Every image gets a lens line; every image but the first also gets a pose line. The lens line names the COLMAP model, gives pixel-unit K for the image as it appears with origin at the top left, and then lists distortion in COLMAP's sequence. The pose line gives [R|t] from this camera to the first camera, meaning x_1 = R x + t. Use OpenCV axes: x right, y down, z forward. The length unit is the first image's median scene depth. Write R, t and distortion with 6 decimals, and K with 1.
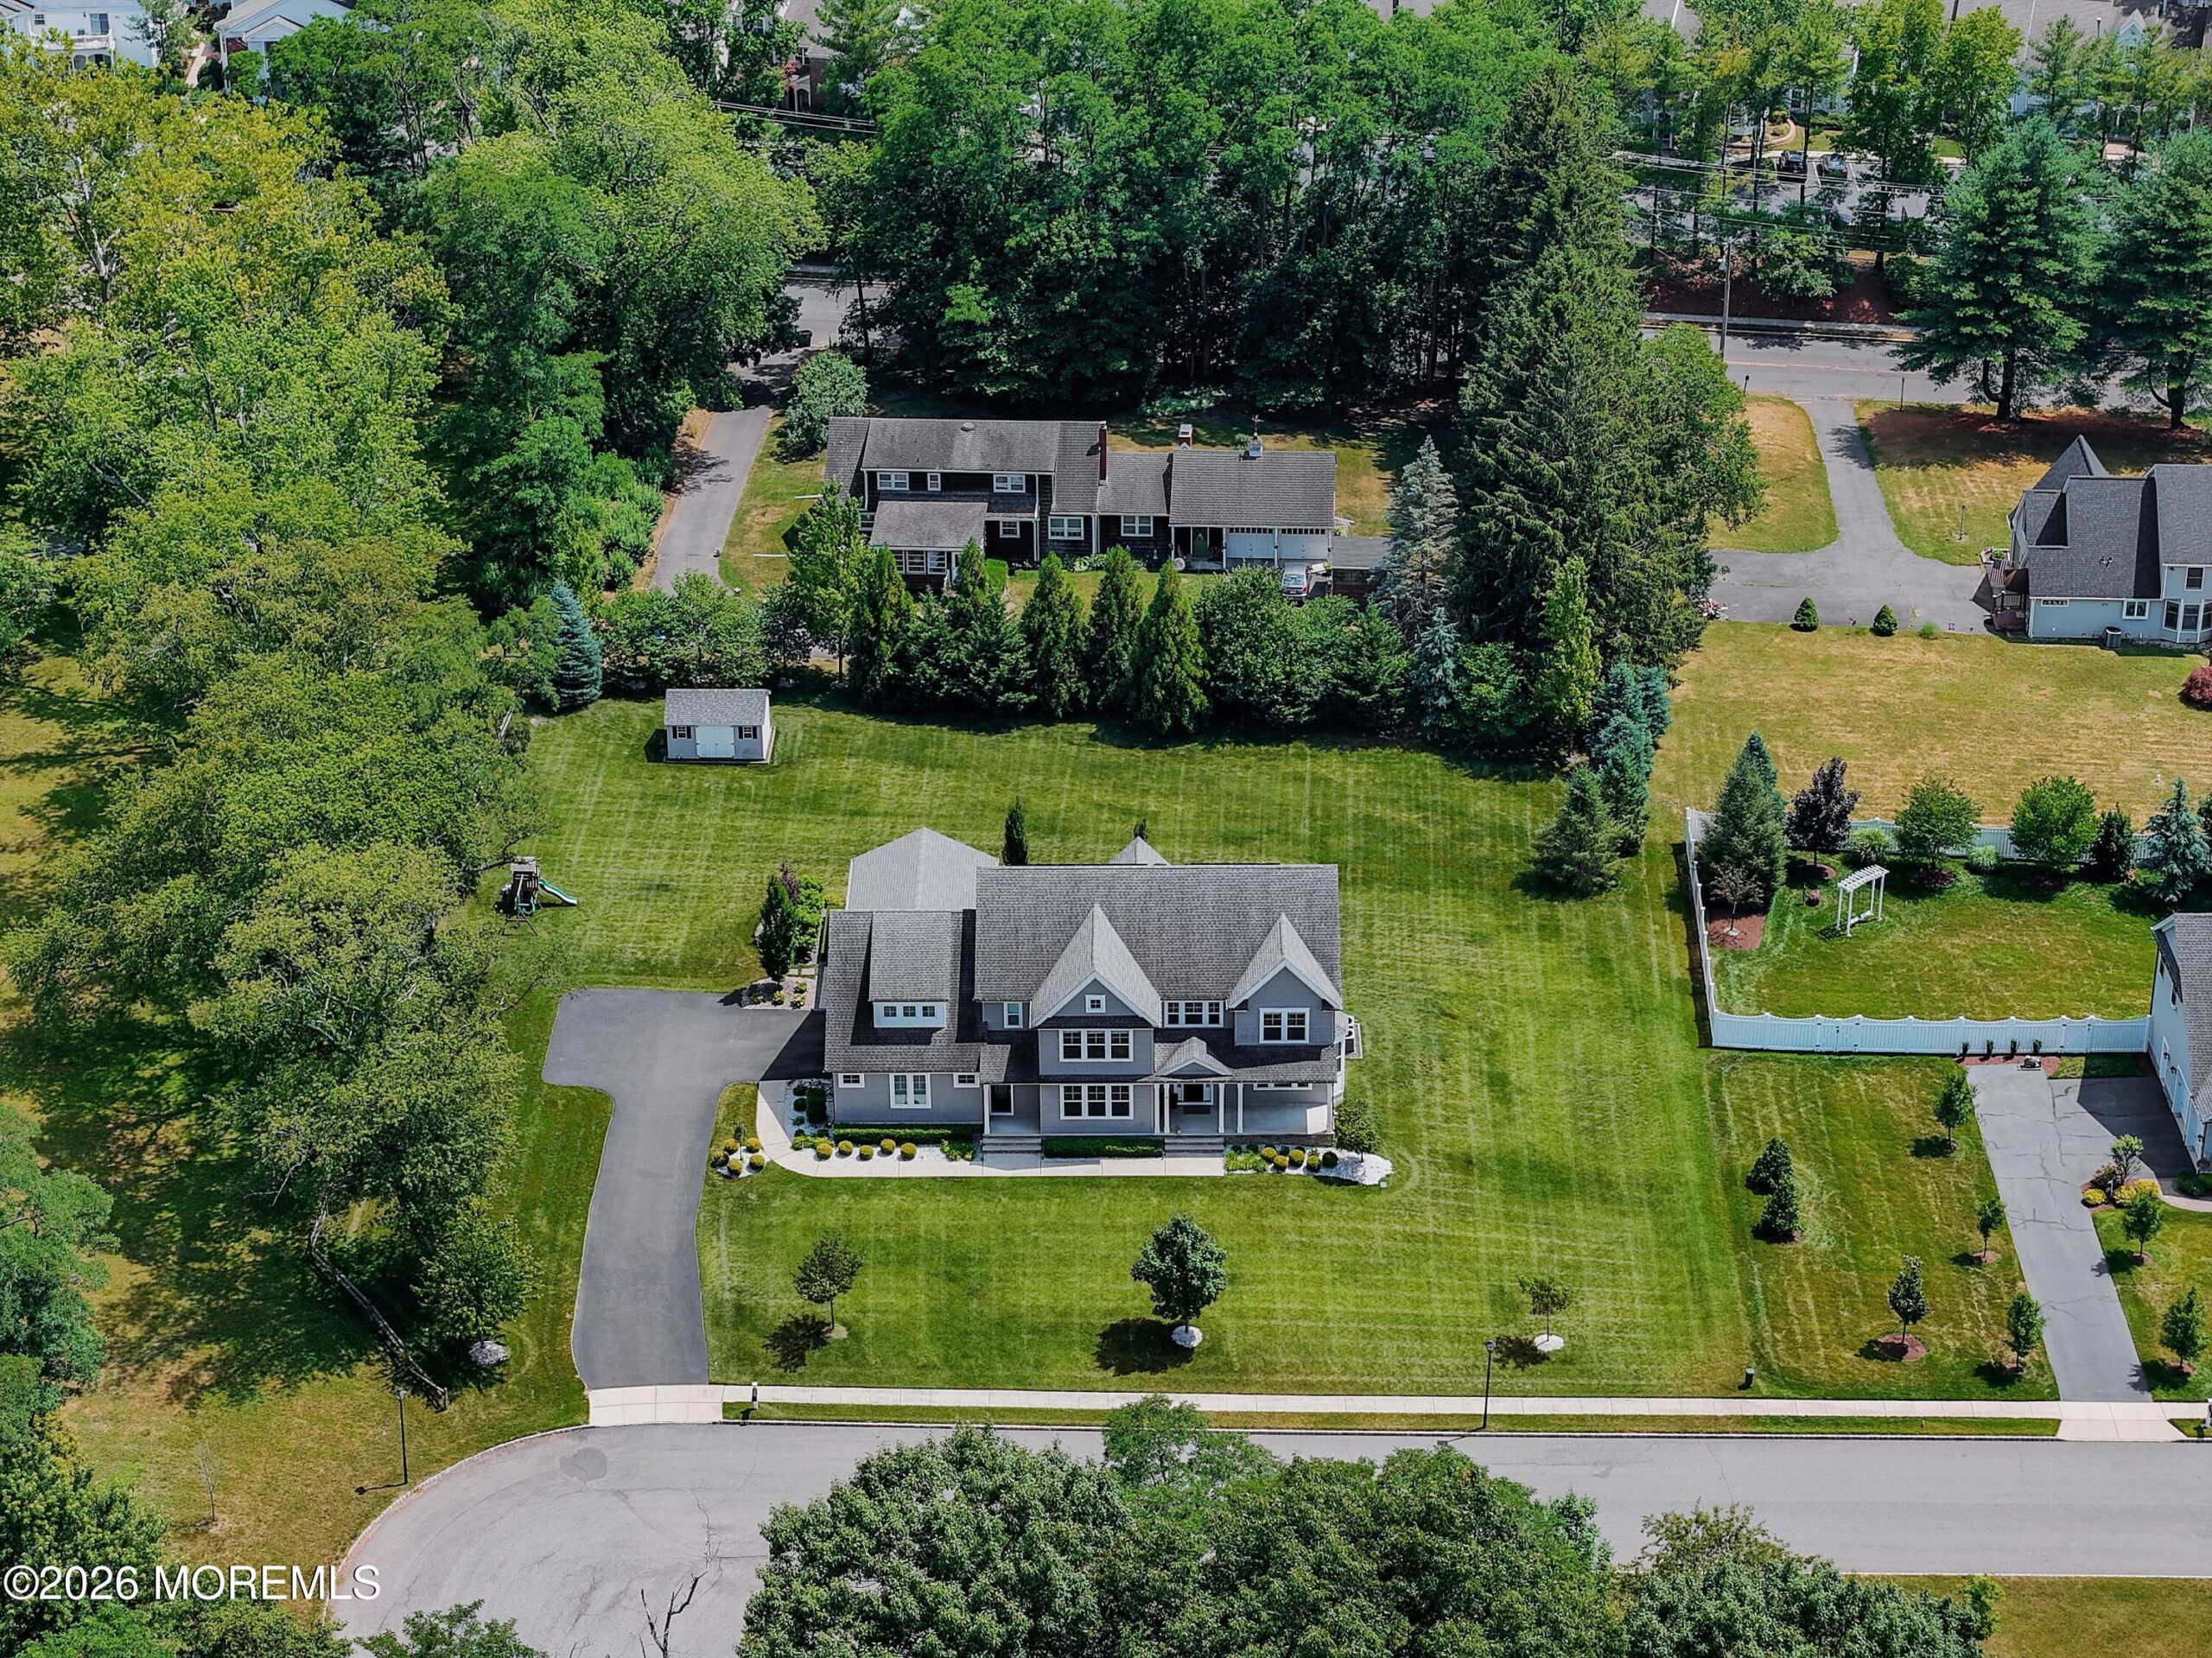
lens RADIAL K [[4440.4, 0, 1106.0], [0, 4440.4, 829.0], [0, 0, 1]] dist [-0.216483, 0.929072]
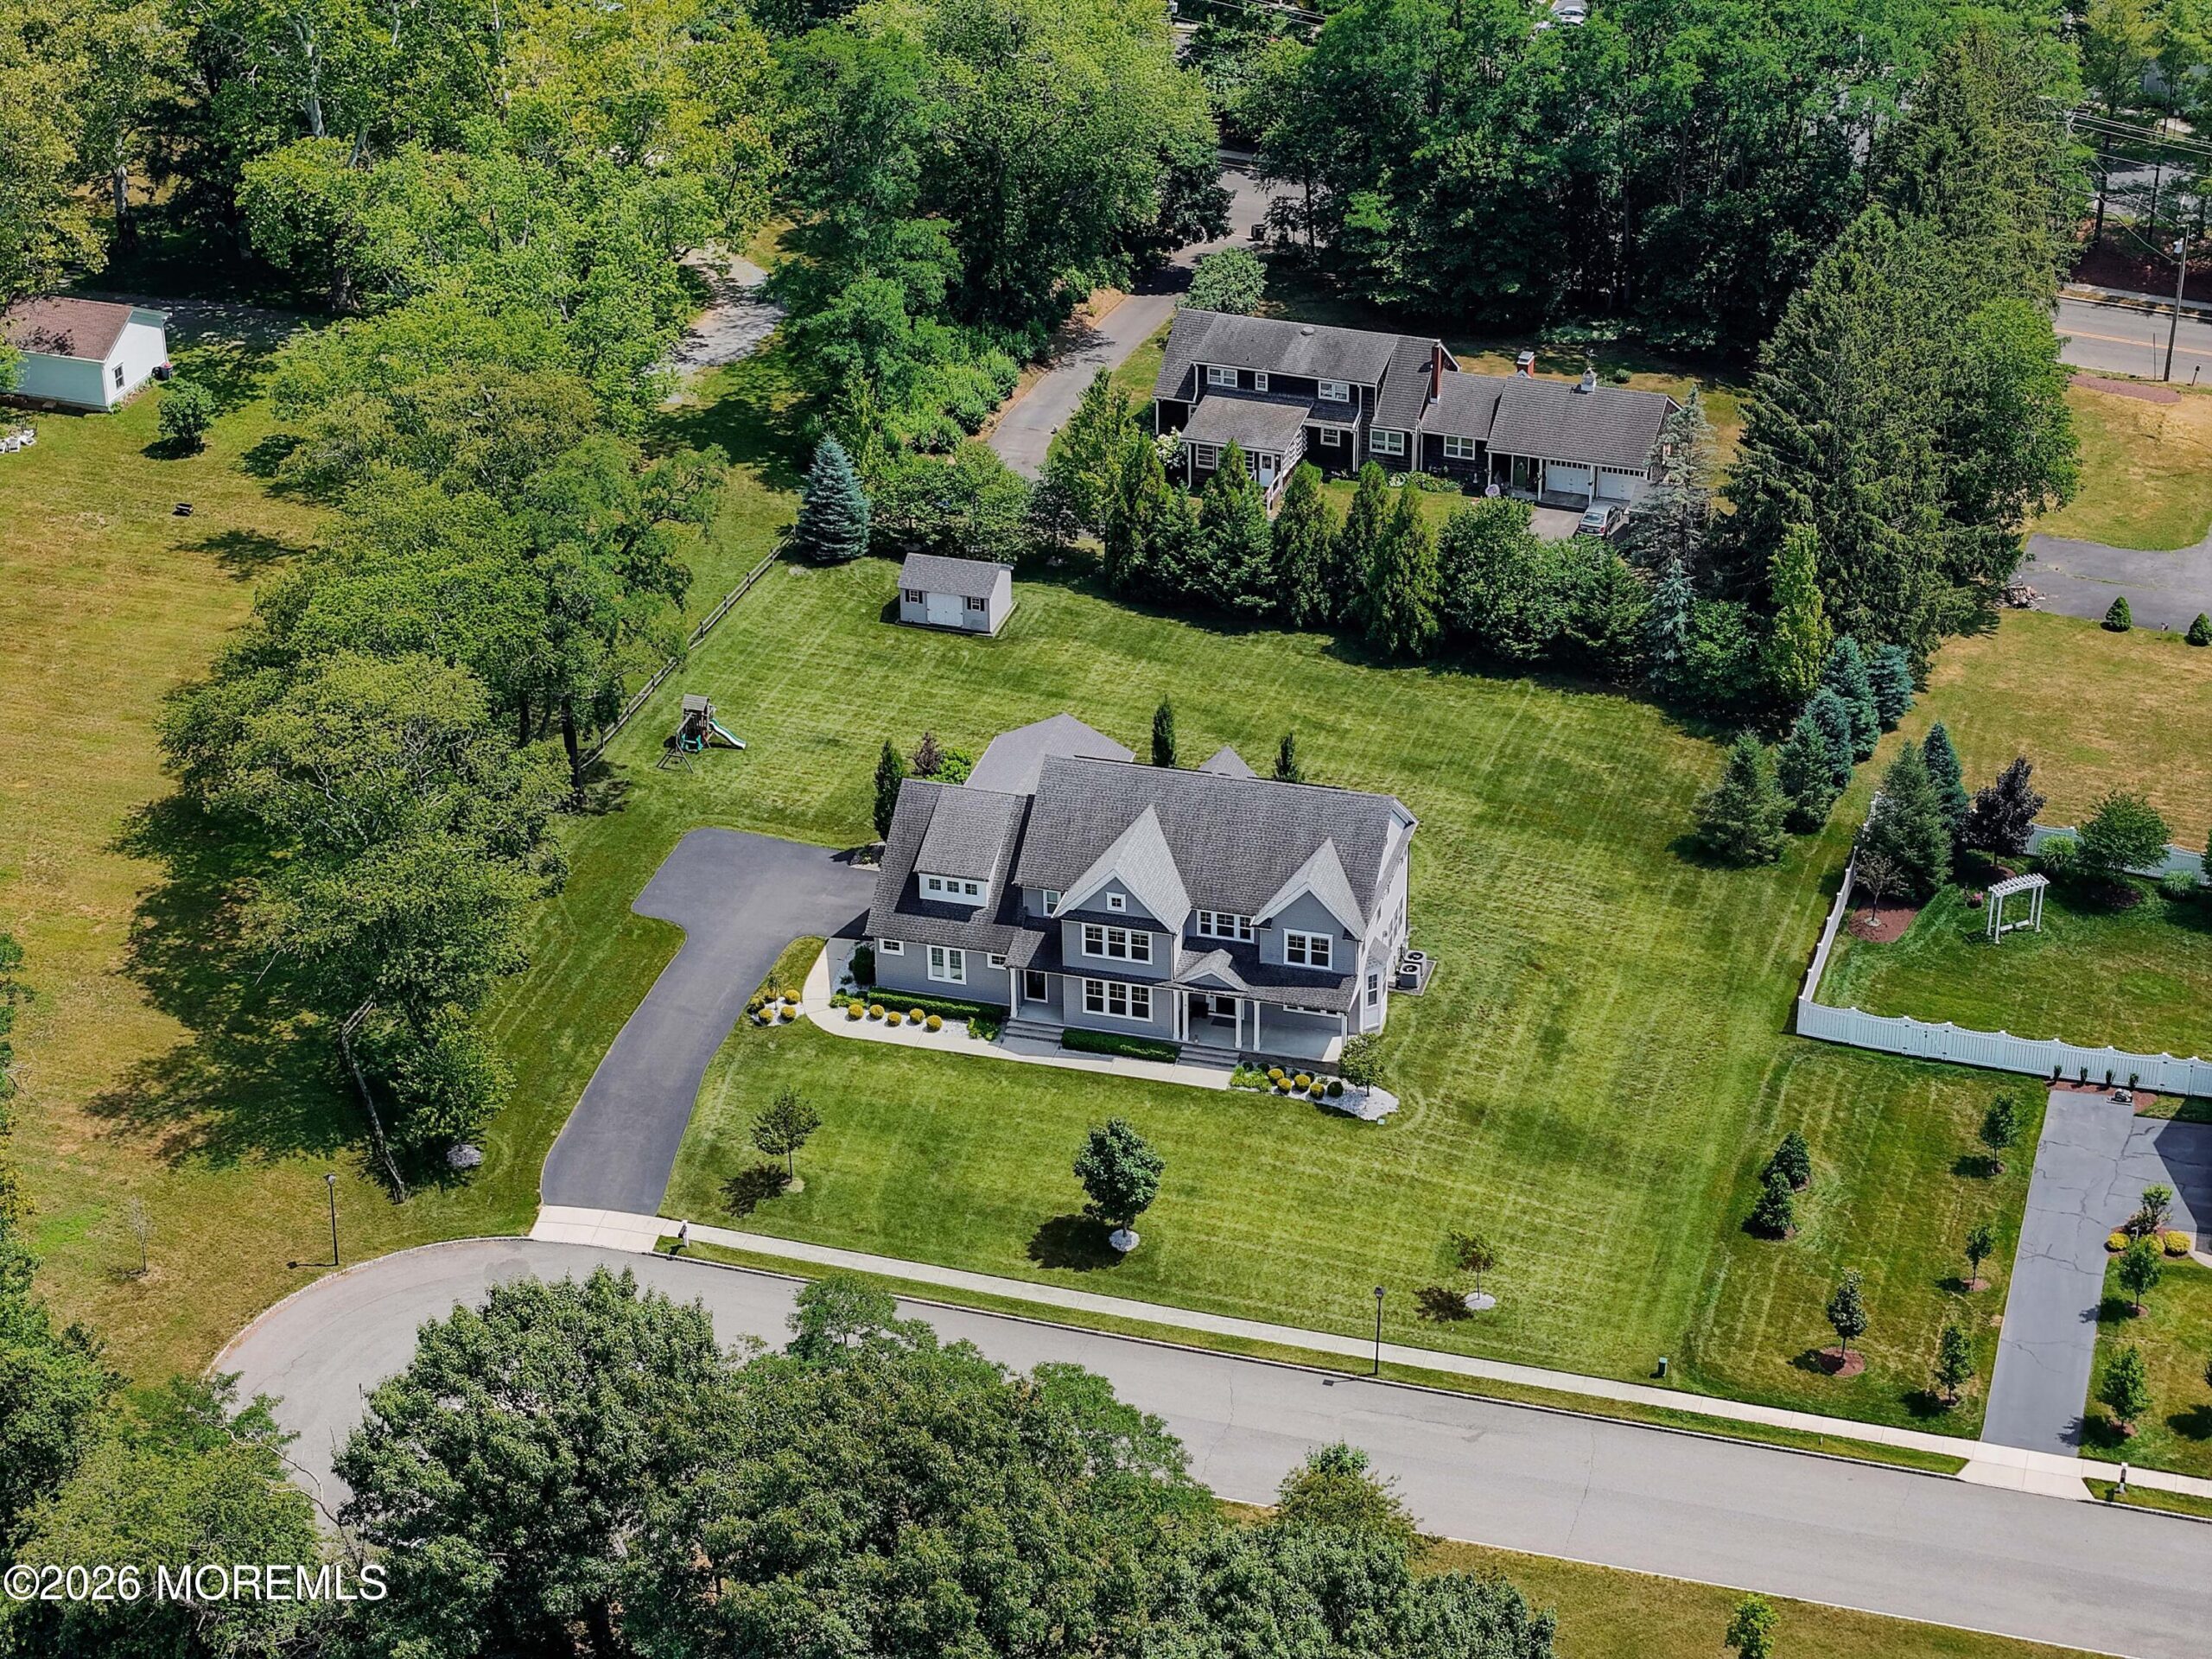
lens RADIAL K [[4440.6, 0, 1106.0], [0, 4440.6, 829.5], [0, 0, 1]] dist [-0.216483, 0.929072]
pose [[0.964139, 0.126265, -0.233439, 0.212243], [-0.121128, 0.991974, 0.036272, -0.012207], [0.236146, -0.006695, 0.971695, 0.021579]]
